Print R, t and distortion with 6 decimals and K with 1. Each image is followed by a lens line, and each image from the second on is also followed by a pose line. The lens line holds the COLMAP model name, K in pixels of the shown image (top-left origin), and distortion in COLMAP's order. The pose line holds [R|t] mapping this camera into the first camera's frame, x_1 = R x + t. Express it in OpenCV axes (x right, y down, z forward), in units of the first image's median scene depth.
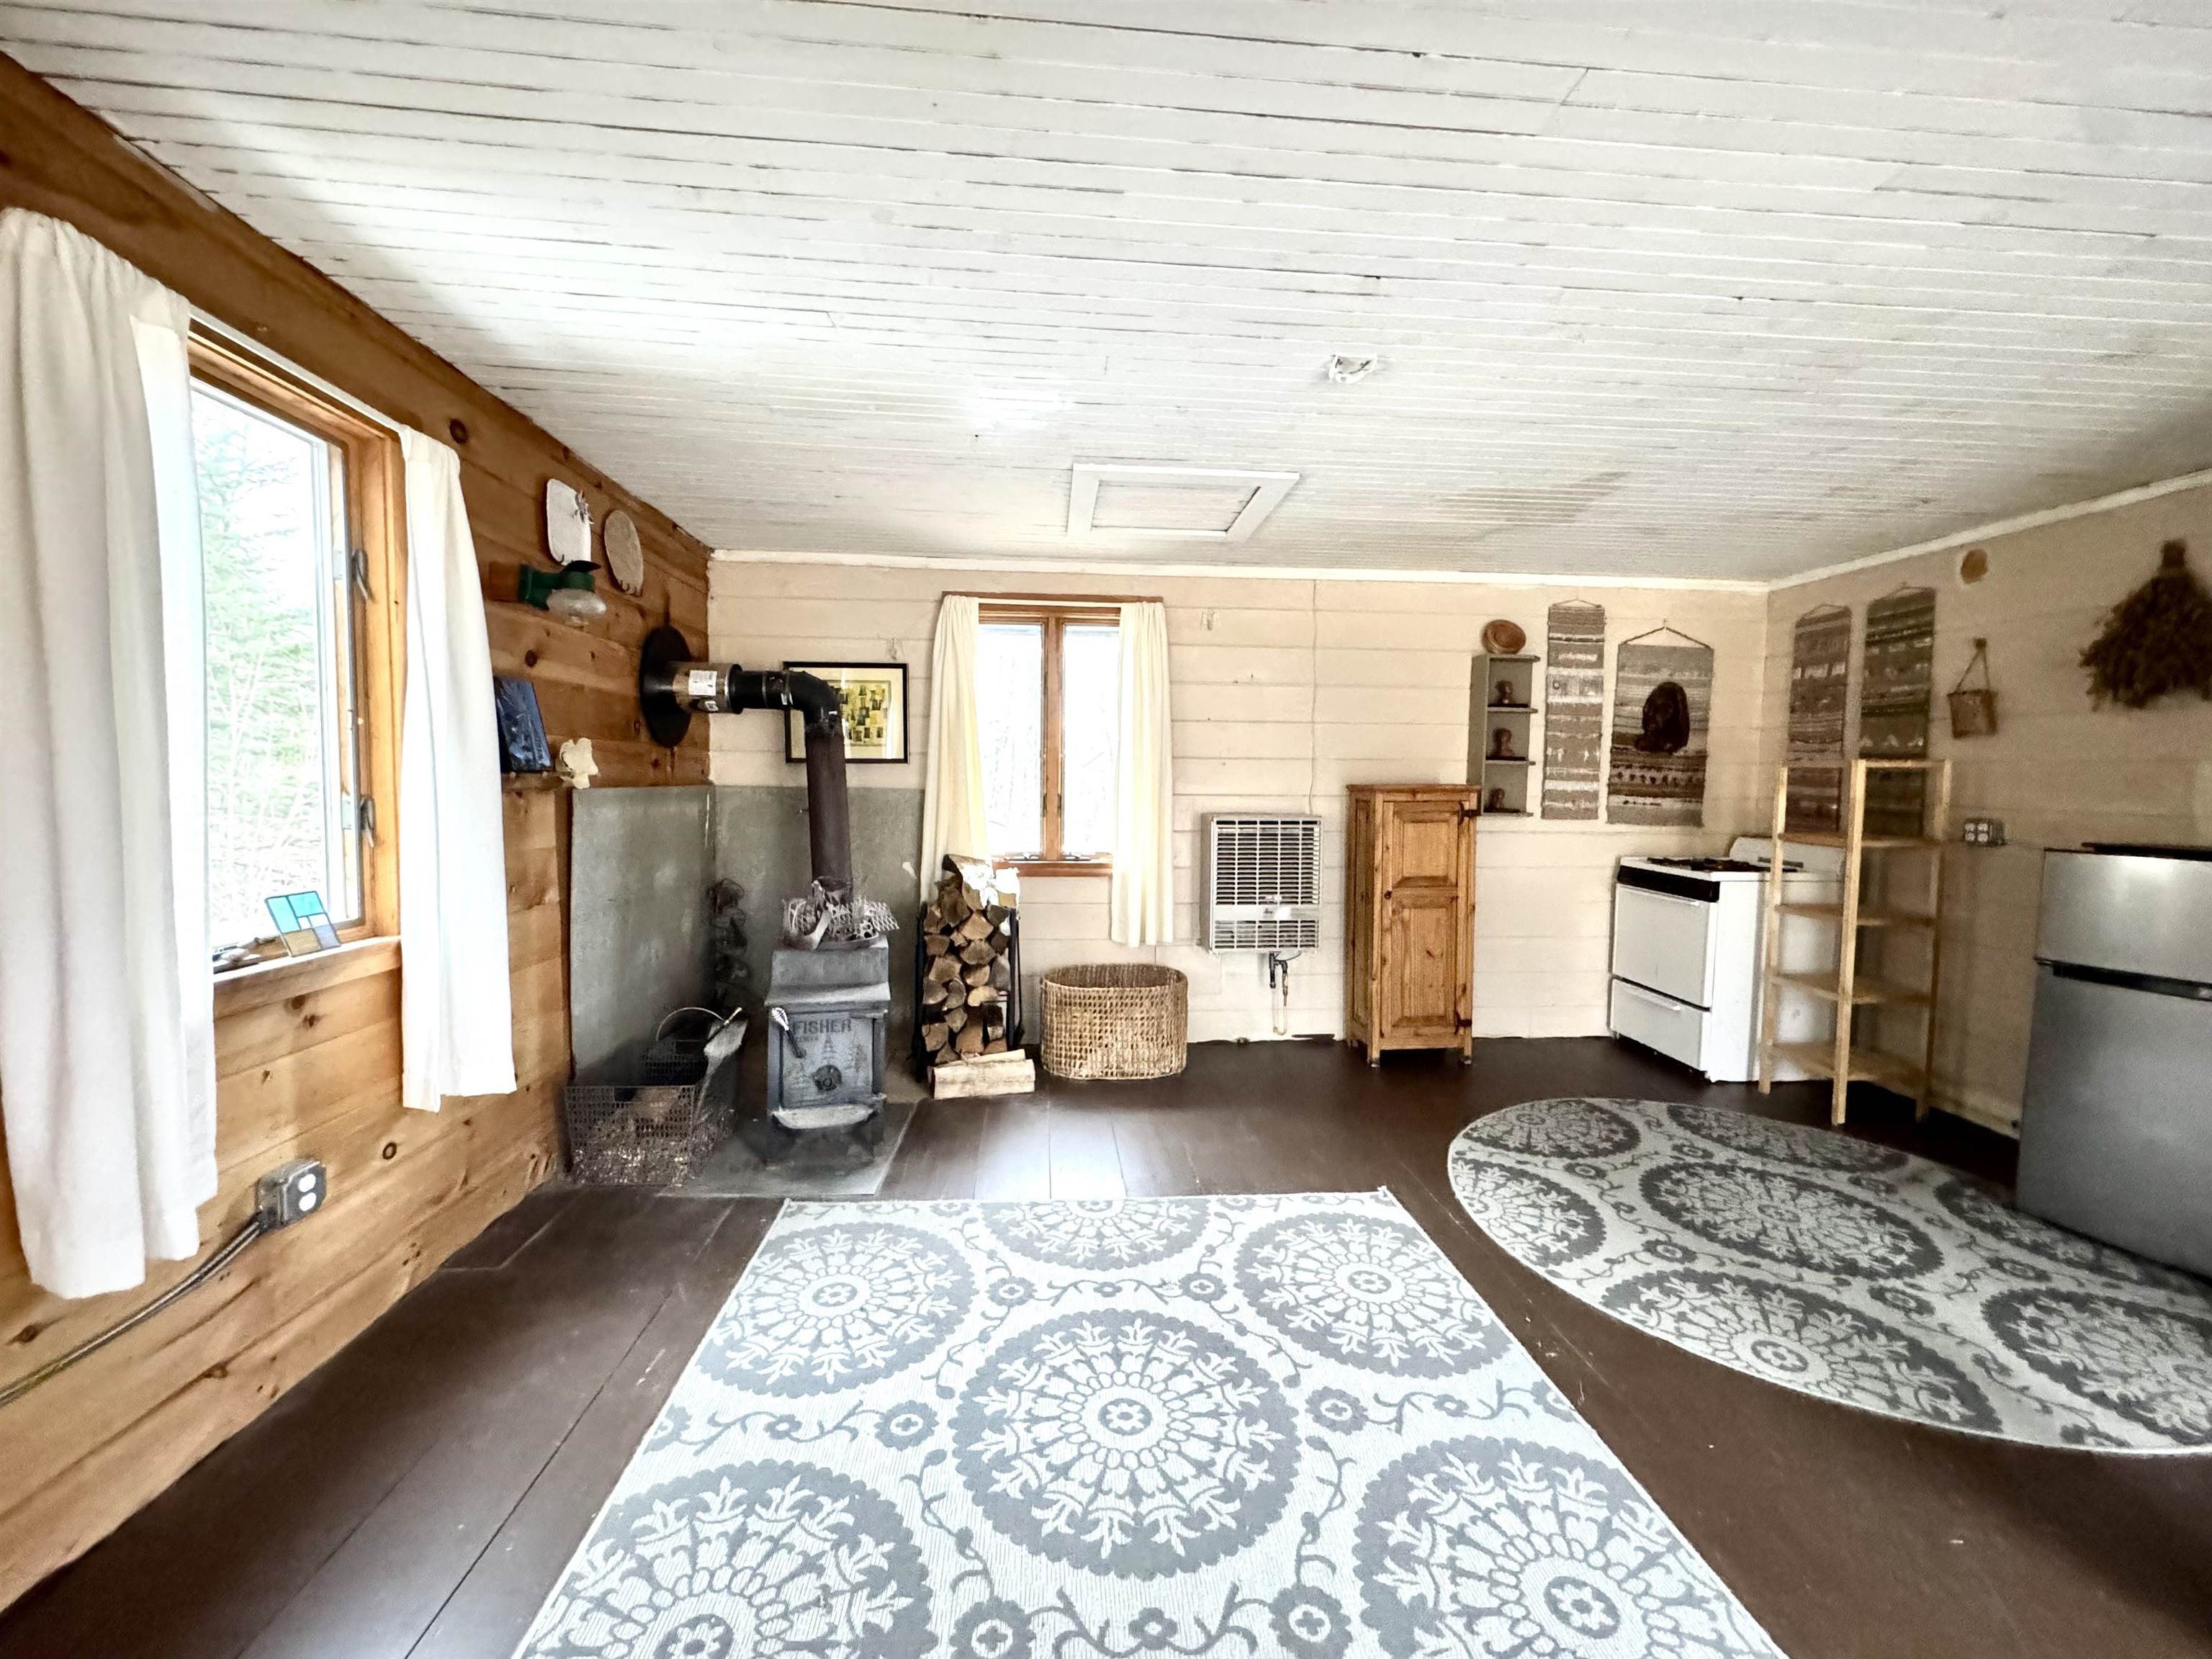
lens RADIAL K [[876.4, 0, 1108.5], [0, 876.4, 828.5], [0, 0, 1]] dist [-0.001632, 0.000024]
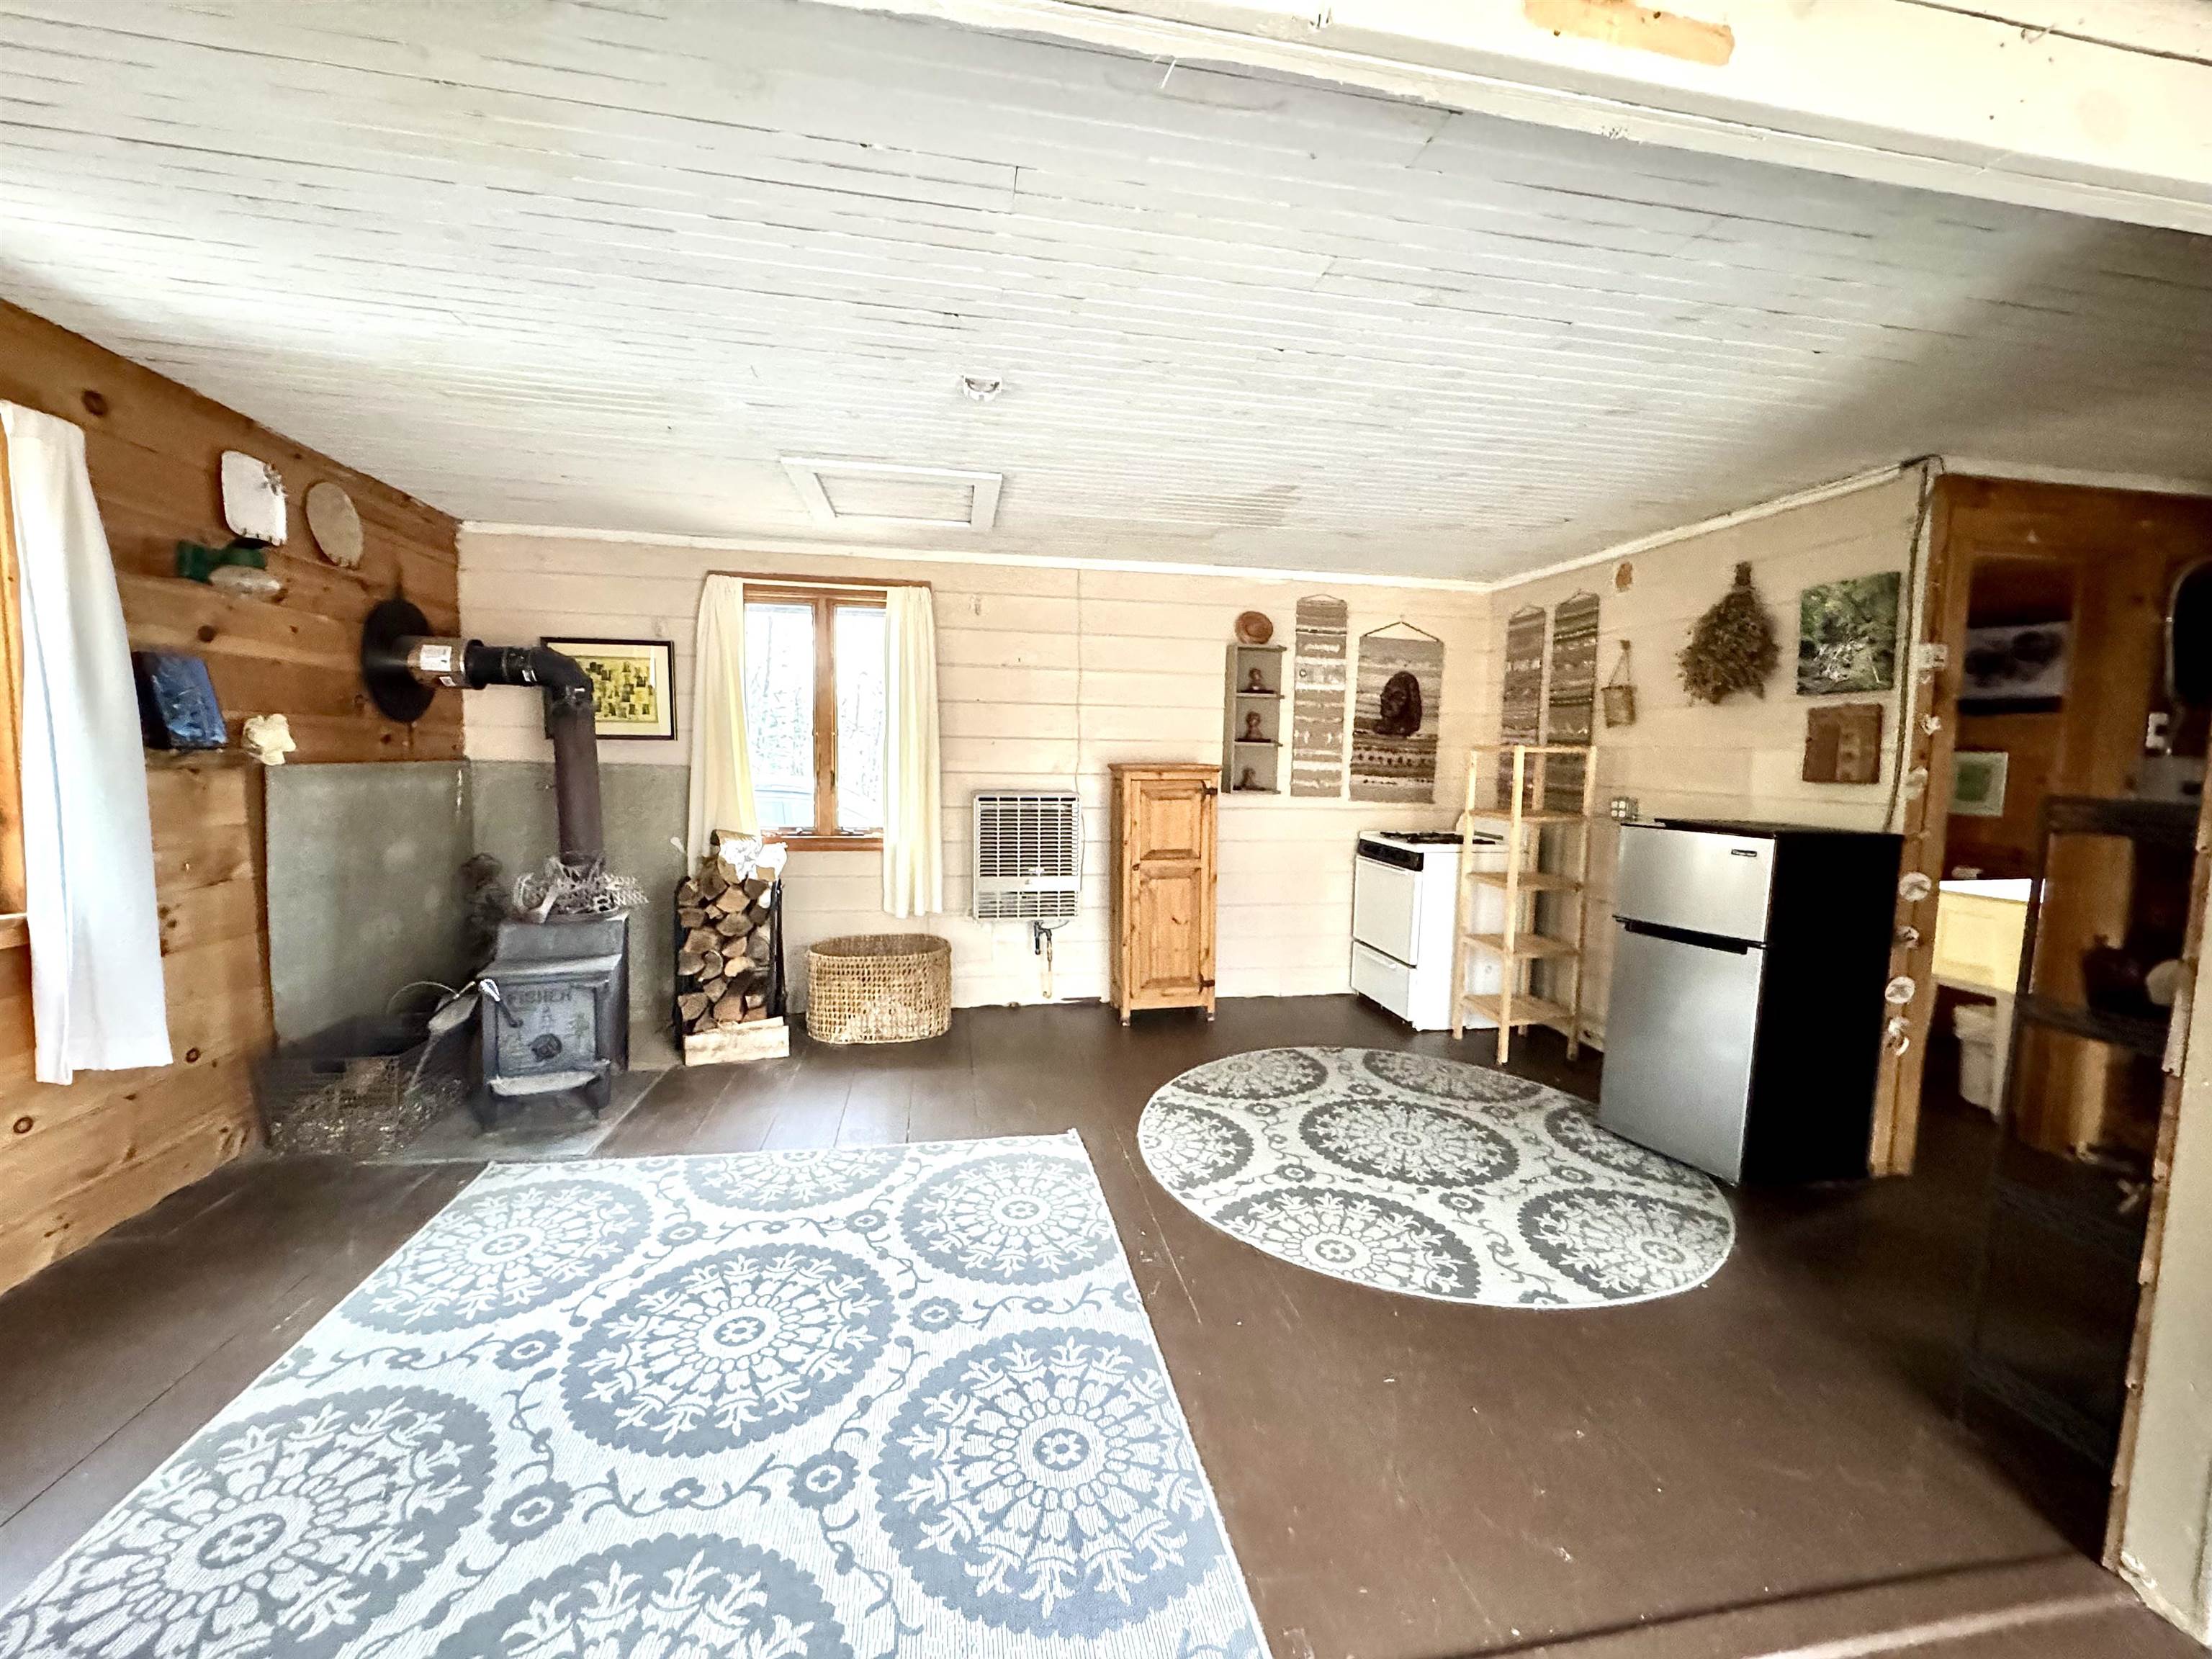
lens RADIAL K [[876.4, 0, 1106.7], [0, 876.4, 828.2], [0, 0, 1]] dist [-0.001632, 0.000024]
pose [[0.994290, -0.001791, 0.106700, 0.193007], [-0.001355, 0.999567, 0.029404, -0.003643], [-0.106707, -0.029380, 0.993856, -0.077373]]
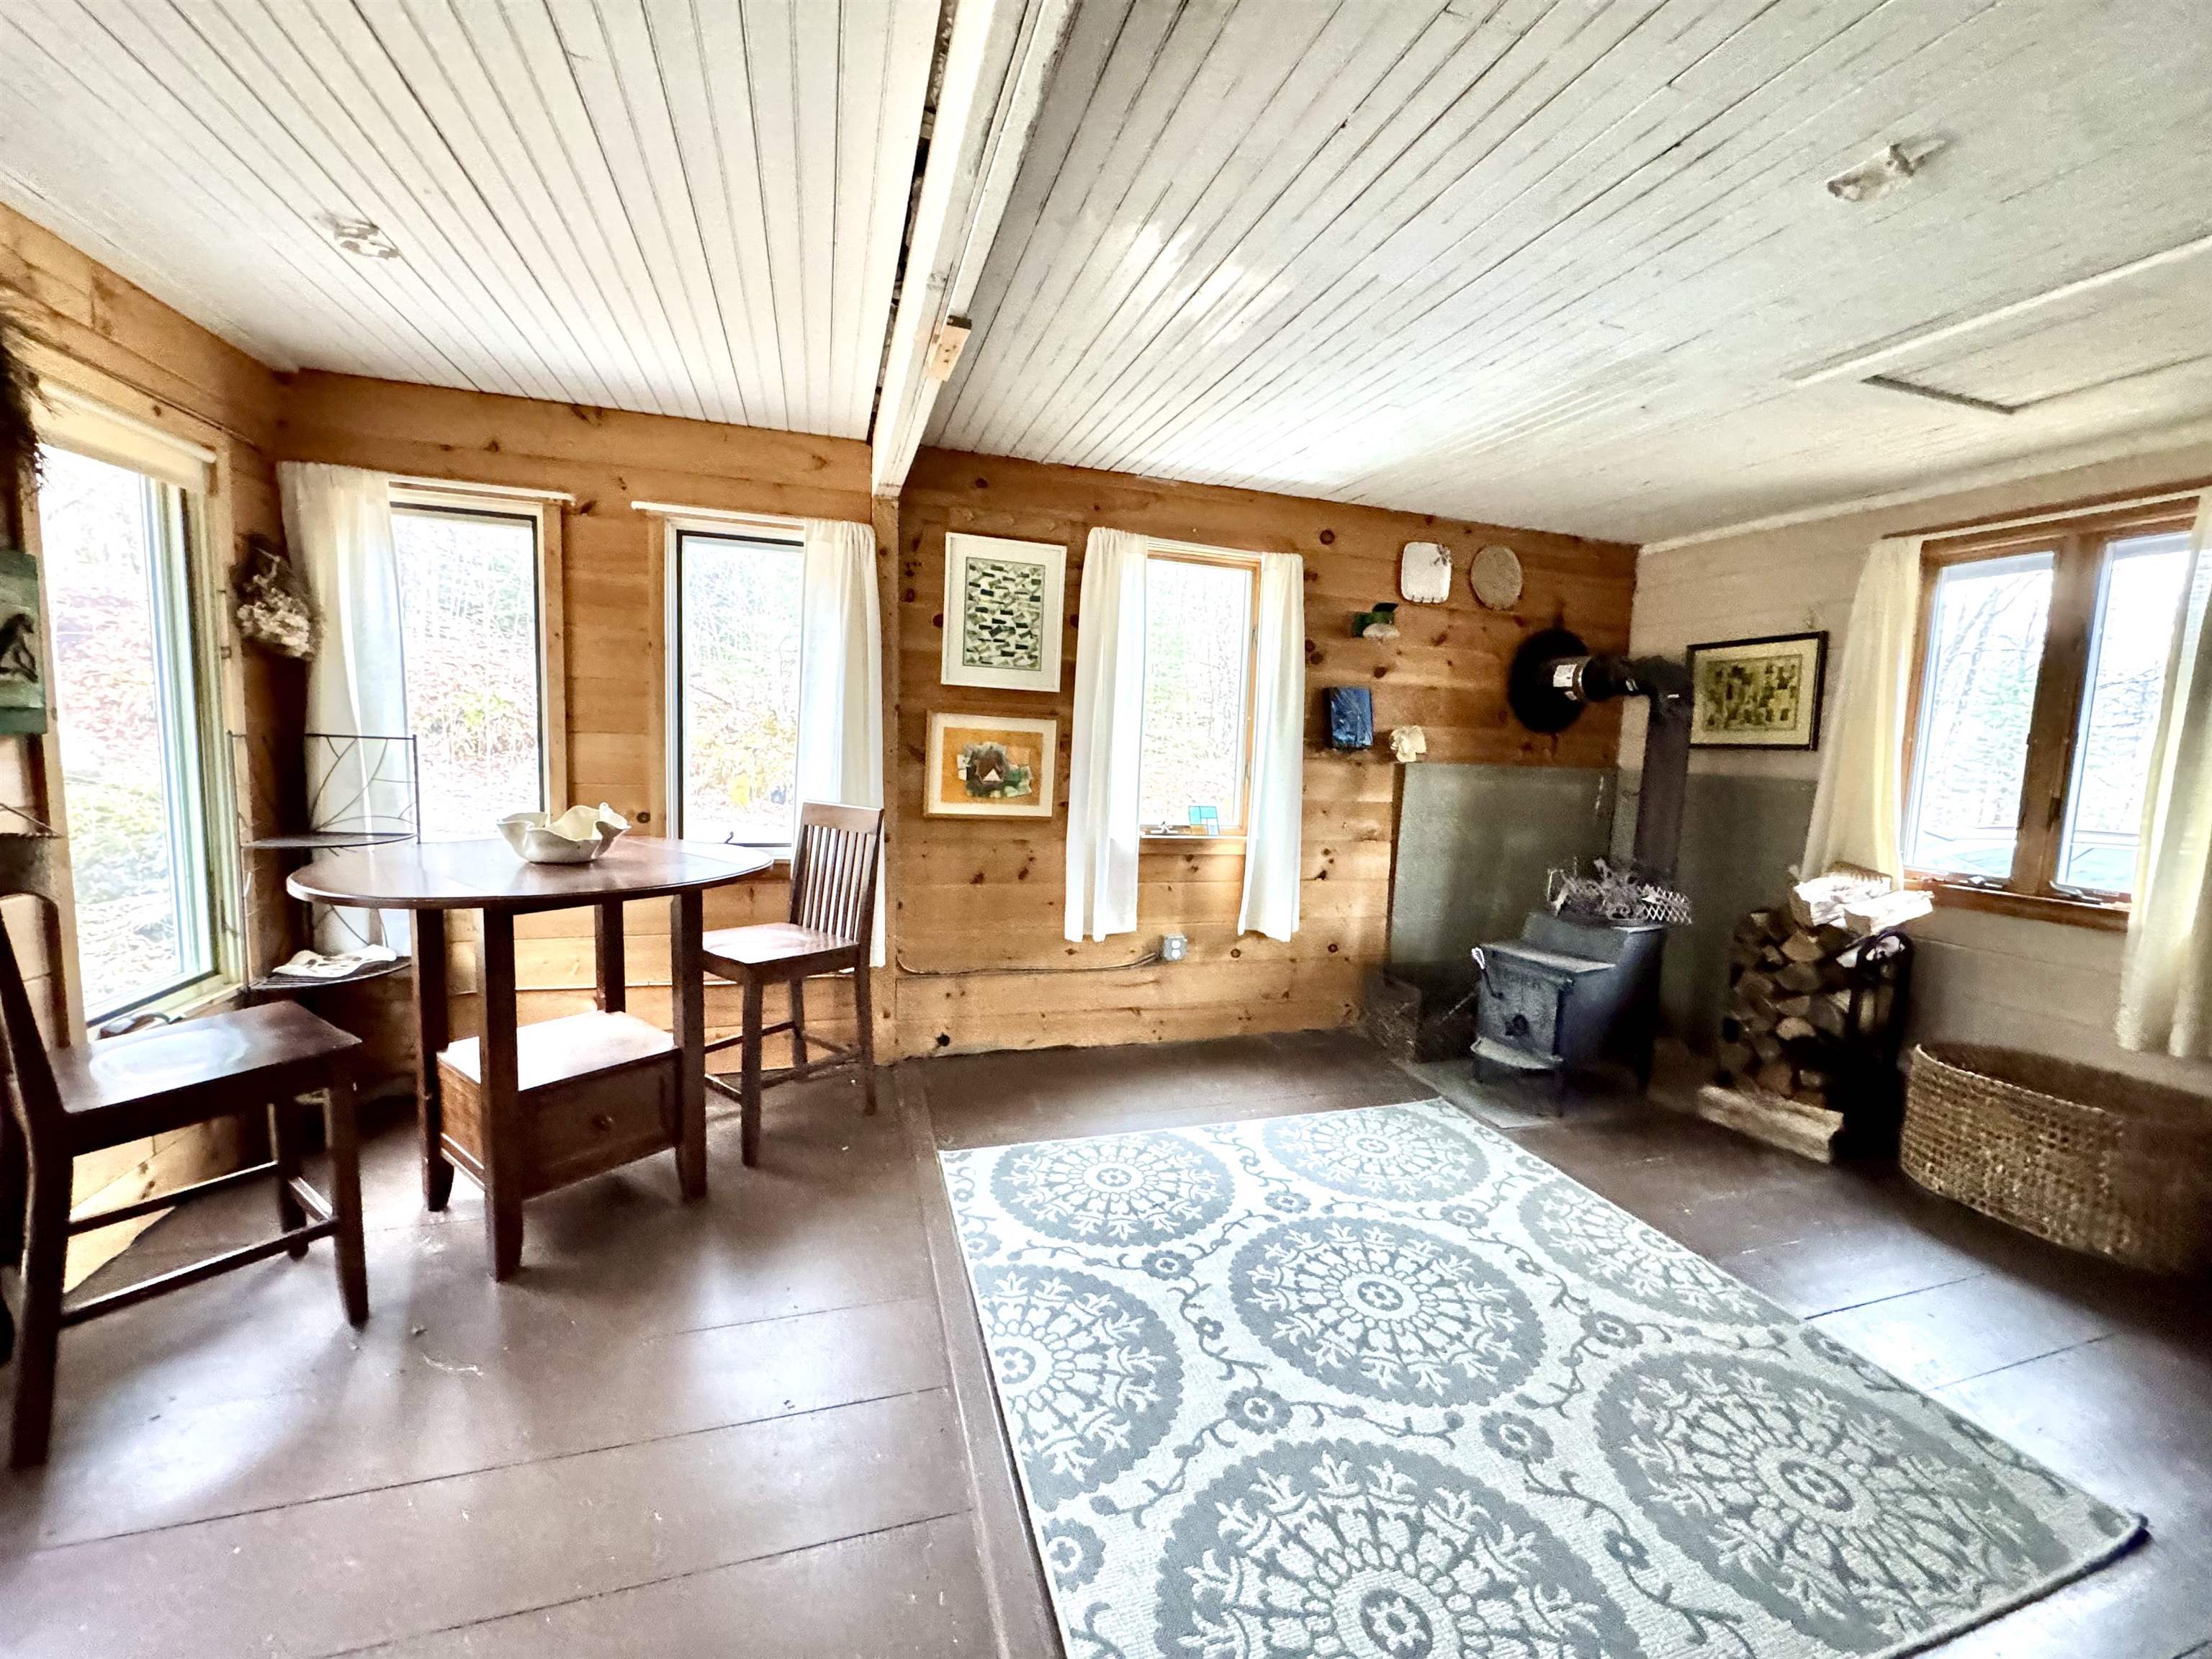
lens RADIAL K [[876.4, 0, 1103.9], [0, 876.4, 828.2], [0, 0, 1]] dist [-0.001632, 0.000024]
pose [[0.237307, 0.094668, -0.966811, 0.526403], [-0.088838, 0.993185, 0.075445, -0.003030], [0.967364, 0.067986, 0.244100, 0.164025]]
